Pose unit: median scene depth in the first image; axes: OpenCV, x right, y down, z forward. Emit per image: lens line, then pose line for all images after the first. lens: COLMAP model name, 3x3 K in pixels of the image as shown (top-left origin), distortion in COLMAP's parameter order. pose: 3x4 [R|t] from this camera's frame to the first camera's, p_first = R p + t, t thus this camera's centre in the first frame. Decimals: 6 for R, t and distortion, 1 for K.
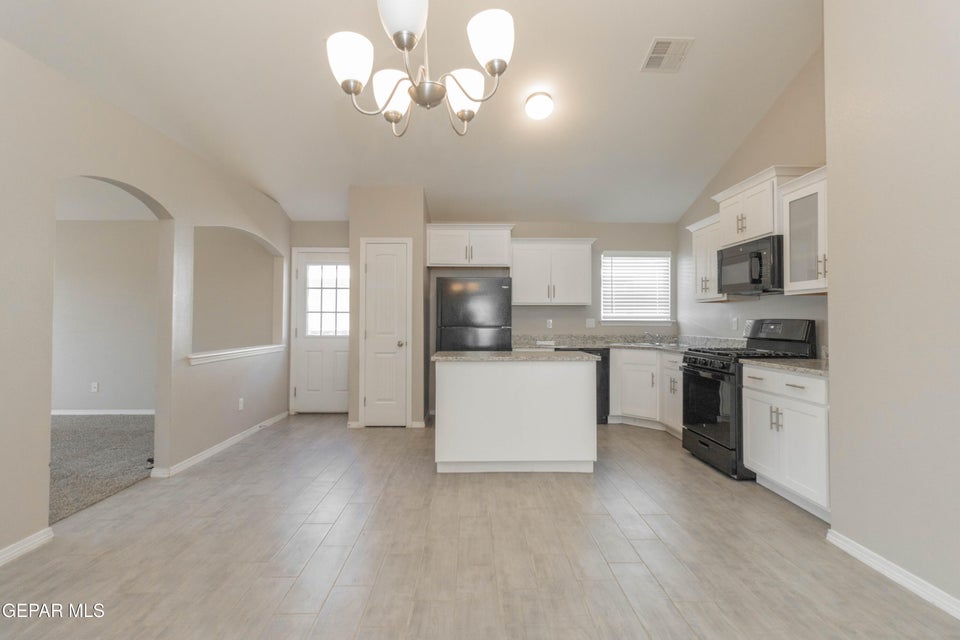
lens RADIAL K [[456.7, 0, 478.7], [0, 456.7, 314.6], [0, 0, 1]] dist [-0.000276, 0.000011]
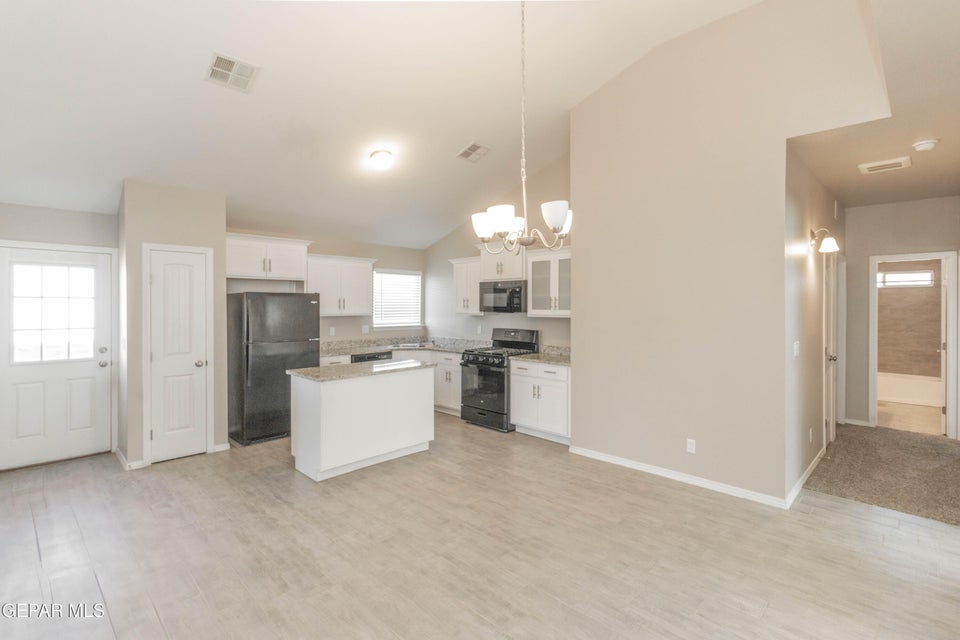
lens RADIAL K [[444.3, 0, 486.8], [0, 444.3, 309.4], [0, 0, 1]] dist [0.001388, -0.000037]
pose [[0.708620, -0.007856, 0.705546, -0.527329], [-0.009075, 0.999754, 0.020246, -0.091130], [-0.705532, -0.020750, 0.708375, -0.040187]]
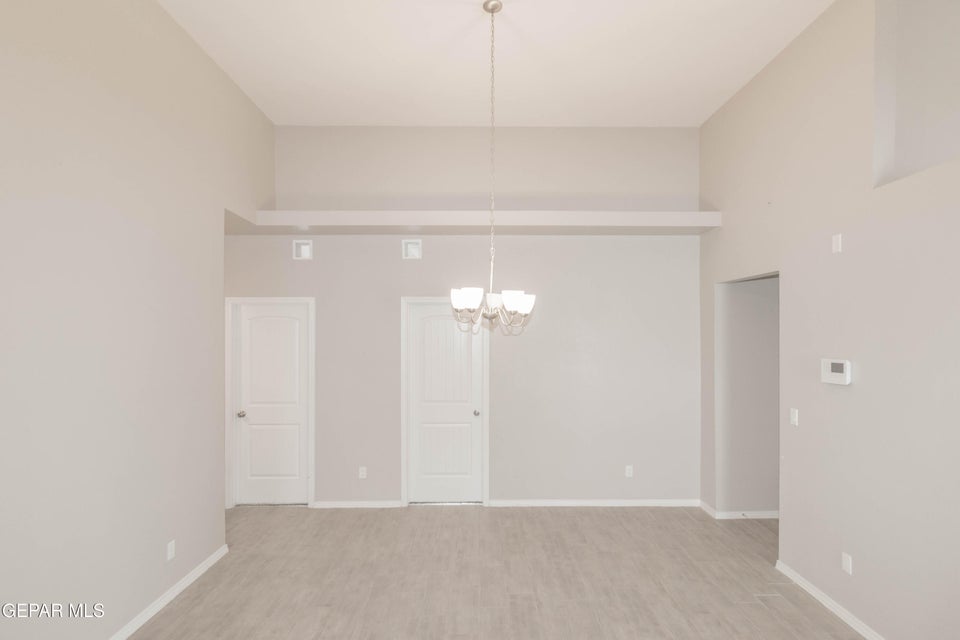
lens RADIAL K [[487.8, 0, 483.5], [0, 487.8, 341.9], [0, 0, 1]] dist [0.000490, 0.000341]
pose [[-0.999985, -0.002162, 0.005006, -0.036979], [-0.002167, 0.999997, -0.001141, -0.131472], [-0.005003, -0.001152, -0.999987, 1.209245]]
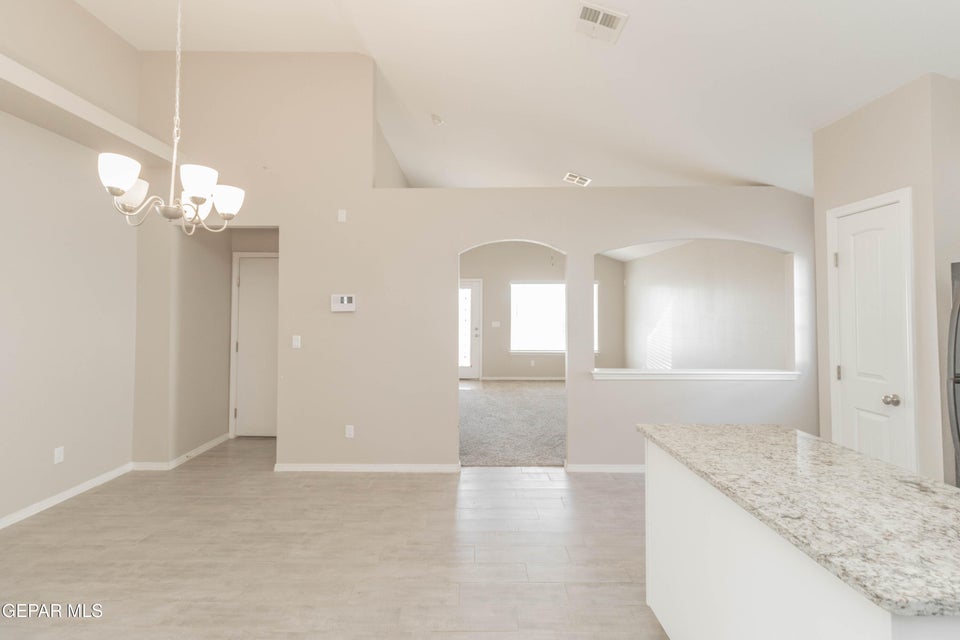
lens RADIAL K [[453.6, 0, 476.7], [0, 453.6, 307.5], [0, 0, 1]] dist [0.003195, 0.000400]
pose [[-0.023953, -0.008326, -0.999678, 0.472557], [0.014767, 0.999853, -0.008681, -0.057937], [0.999604, -0.014971, -0.023827, 0.742400]]
